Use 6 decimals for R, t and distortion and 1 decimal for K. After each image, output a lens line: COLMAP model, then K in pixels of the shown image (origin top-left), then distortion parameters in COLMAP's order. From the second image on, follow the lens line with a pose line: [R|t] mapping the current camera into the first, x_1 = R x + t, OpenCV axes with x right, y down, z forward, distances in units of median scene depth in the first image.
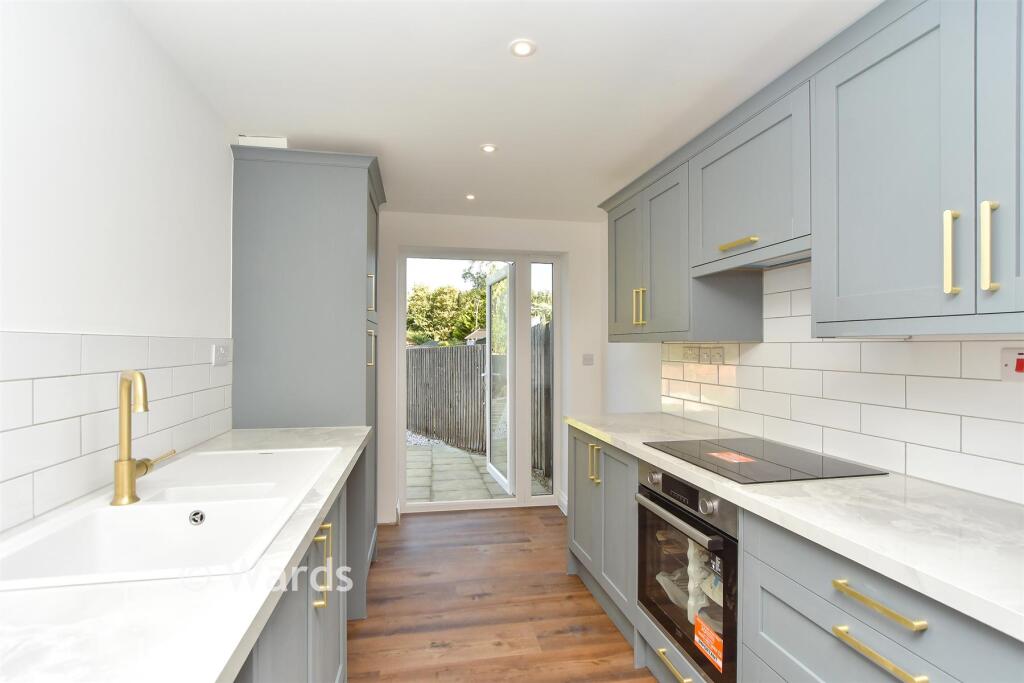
lens RADIAL K [[487.9, 0, 510.5], [0, 487.9, 345.5], [0, 0, 1]] dist [-0.000303, -0.000172]
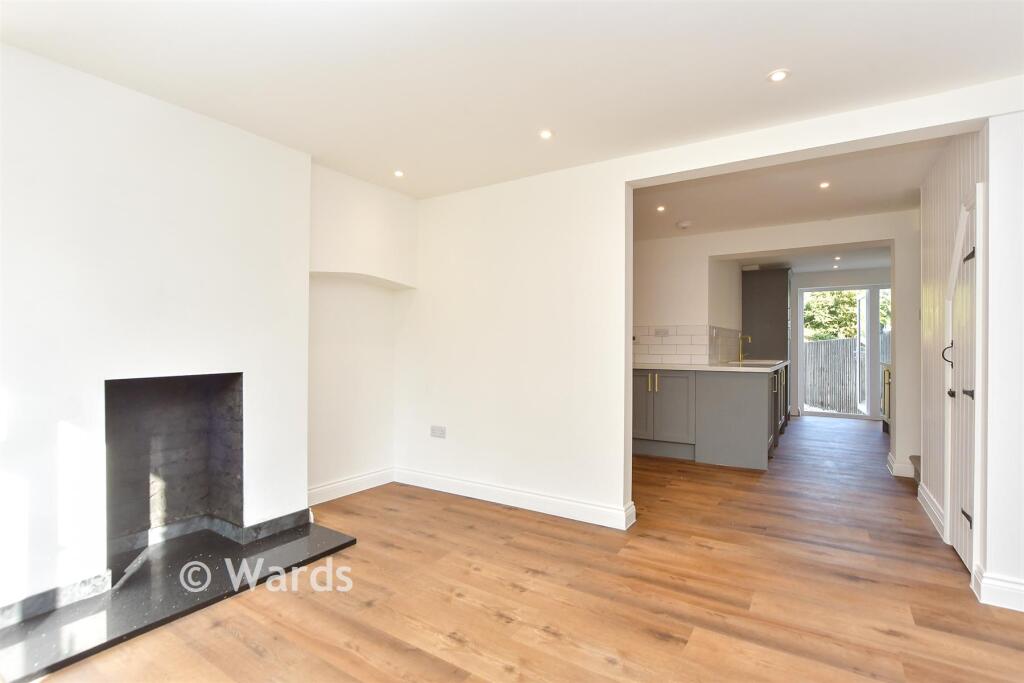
lens RADIAL K [[487.9, 0, 510.5], [0, 487.9, 345.5], [0, 0, 1]] dist [-0.000303, -0.000172]
pose [[0.728850, 0.001396, -0.684672, 0.022346], [-0.001086, 0.999999, 0.000883, 0.003468], [0.684672, 0.000100, 0.728851, -0.101572]]
